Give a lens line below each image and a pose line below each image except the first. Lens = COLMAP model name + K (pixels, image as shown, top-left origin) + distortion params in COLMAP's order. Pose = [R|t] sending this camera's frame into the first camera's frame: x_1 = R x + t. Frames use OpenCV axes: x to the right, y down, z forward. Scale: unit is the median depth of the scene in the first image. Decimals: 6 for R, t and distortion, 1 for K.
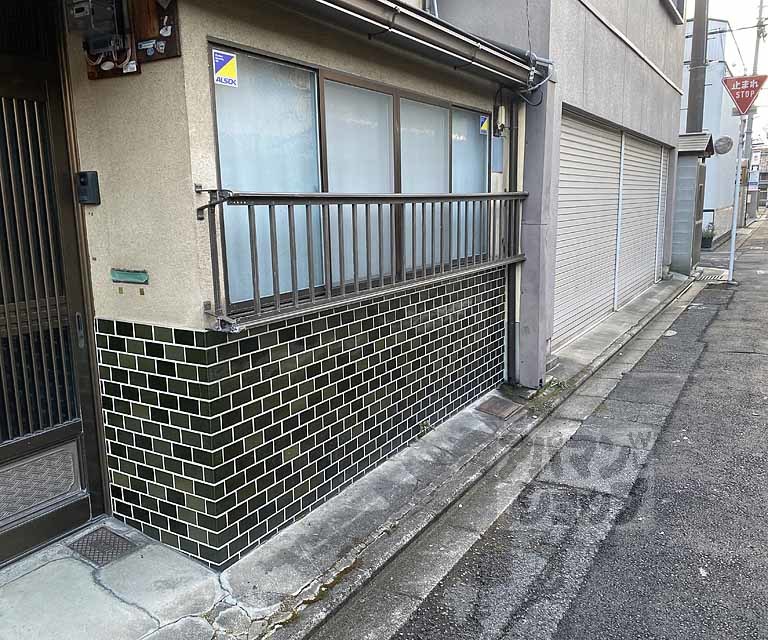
lens RADIAL K [[627.4, 0, 383.7], [0, 627.4, 309.6], [0, 0, 1]] dist [0.078489, -0.078992]
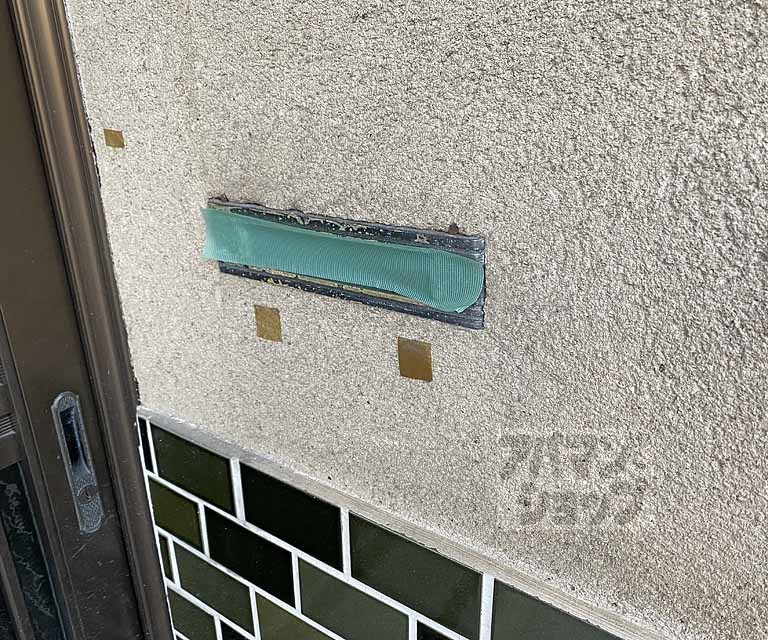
lens RADIAL K [[627.4, 0, 383.7], [0, 627.4, 309.6], [0, 0, 1]] dist [0.078489, -0.078992]
pose [[0.998010, 0.019824, -0.059867, -0.371242], [-0.007239, 0.979042, 0.203529, -0.070811], [0.062647, -0.202690, 0.977237, 0.828079]]
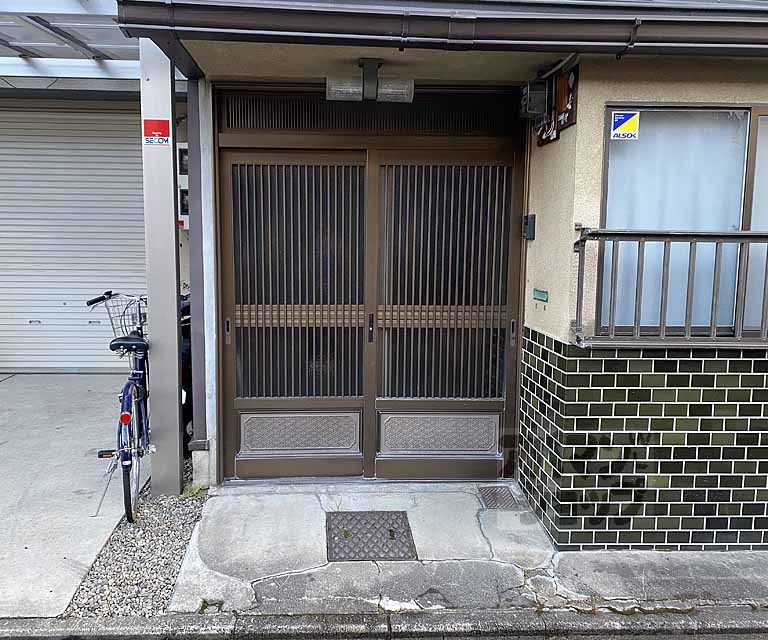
lens RADIAL K [[627.4, 0, 383.7], [0, 627.4, 309.6], [0, 0, 1]] dist [0.078489, -0.078992]
pose [[0.586906, 0.111077, -0.801999, 0.429414], [-0.160758, 0.986810, 0.019030, 0.003015], [0.793535, 0.117759, 0.597022, -0.006585]]
